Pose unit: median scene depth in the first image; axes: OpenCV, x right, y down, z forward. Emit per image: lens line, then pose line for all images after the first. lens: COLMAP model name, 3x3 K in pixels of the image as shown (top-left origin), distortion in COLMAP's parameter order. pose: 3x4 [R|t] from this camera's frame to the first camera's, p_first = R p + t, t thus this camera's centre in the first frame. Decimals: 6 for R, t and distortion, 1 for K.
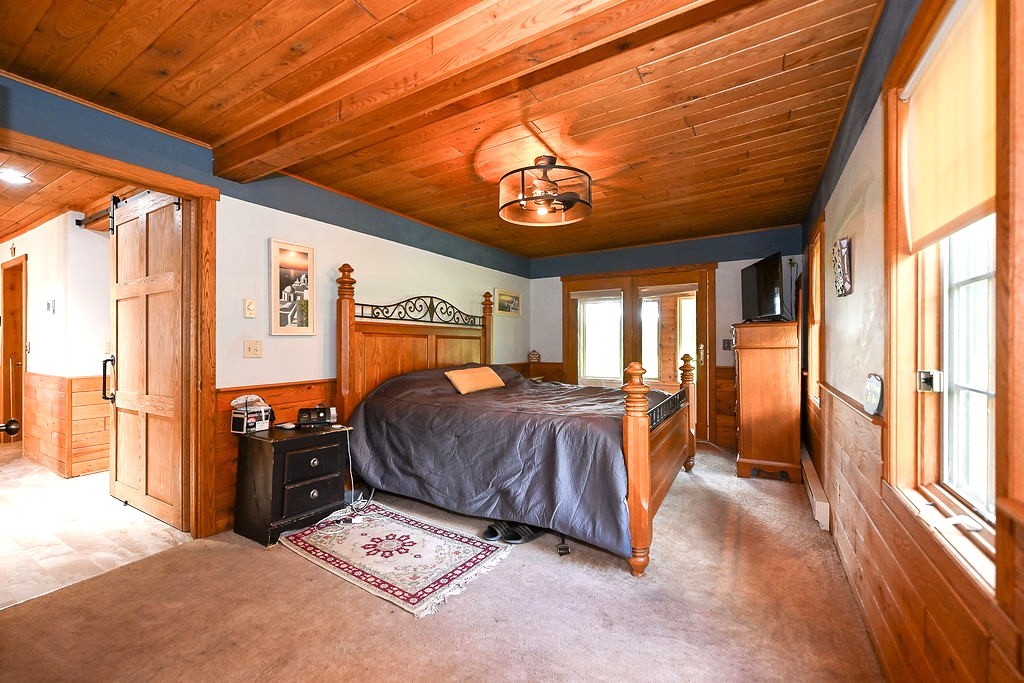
lens RADIAL K [[414.0, 0, 512.9], [0, 414.0, 343.6], [0, 0, 1]] dist [-0.001817, -0.000172]
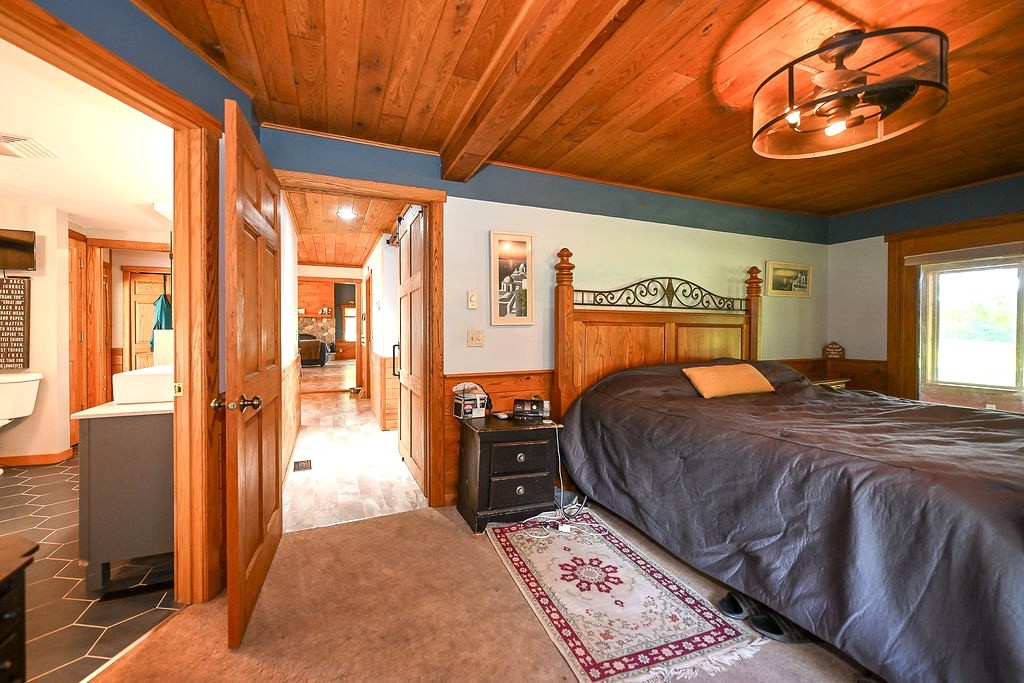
lens RADIAL K [[414.0, 0, 490.0], [0, 414.0, 335.7], [0, 0, 1]] dist [-0.001817, -0.000172]
pose [[0.794496, 0.008698, -0.607208, 0.045055], [-0.002460, 0.999935, 0.011106, -0.006405], [0.607265, -0.007330, 0.794466, 0.200724]]
